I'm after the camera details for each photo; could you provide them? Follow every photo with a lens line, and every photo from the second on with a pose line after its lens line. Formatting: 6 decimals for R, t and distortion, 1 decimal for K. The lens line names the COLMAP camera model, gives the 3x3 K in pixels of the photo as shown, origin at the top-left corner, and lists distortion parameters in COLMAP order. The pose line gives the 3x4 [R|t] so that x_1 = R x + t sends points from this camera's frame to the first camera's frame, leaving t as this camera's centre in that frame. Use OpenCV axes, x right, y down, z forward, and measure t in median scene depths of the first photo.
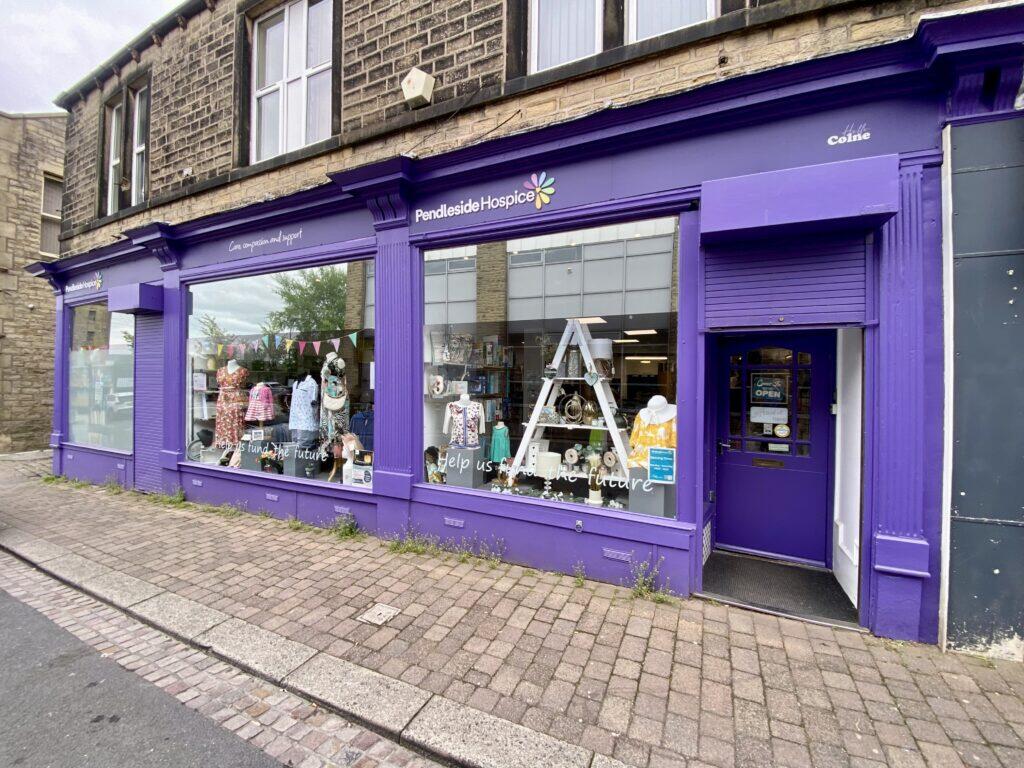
lens RADIAL K [[413.1, 0, 507.2], [0, 413.1, 384.1], [0, 0, 1]] dist [-0.002776, -0.010079]
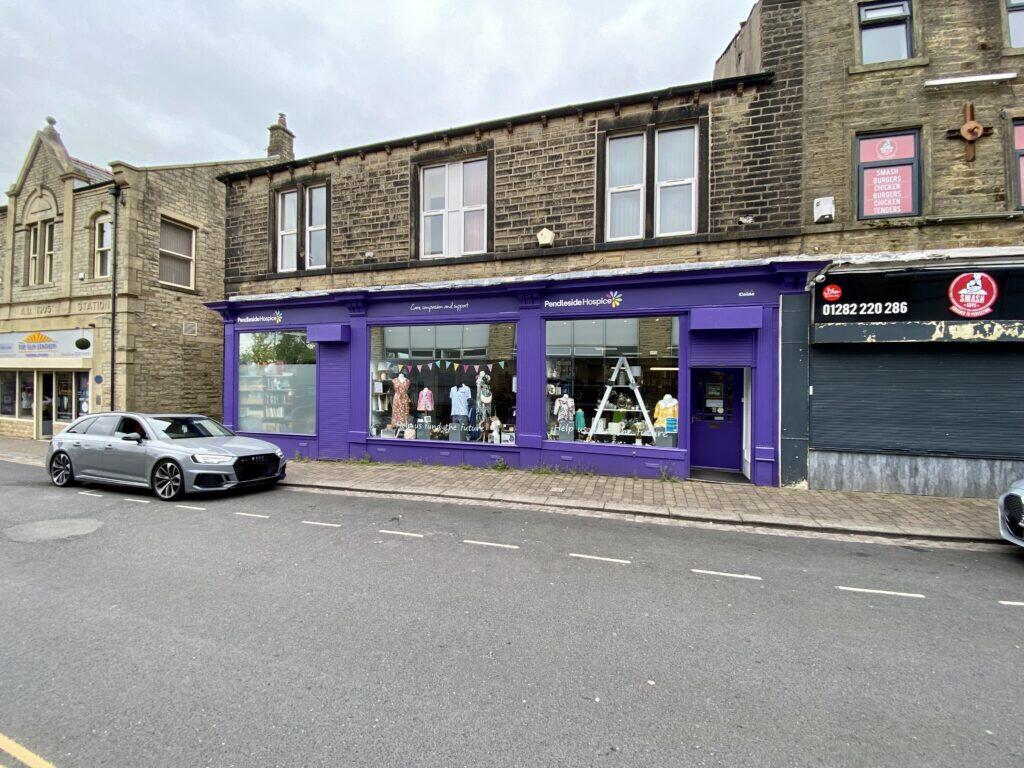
lens RADIAL K [[395.9, 0, 512.0], [0, 395.9, 384.0], [0, 0, 1]] dist [0.025092, -0.019507]
pose [[0.992964, -0.001059, 0.118416, -0.558665], [0.001483, 0.999993, -0.003491, -0.017037], [-0.118411, 0.003642, 0.992958, -0.792699]]
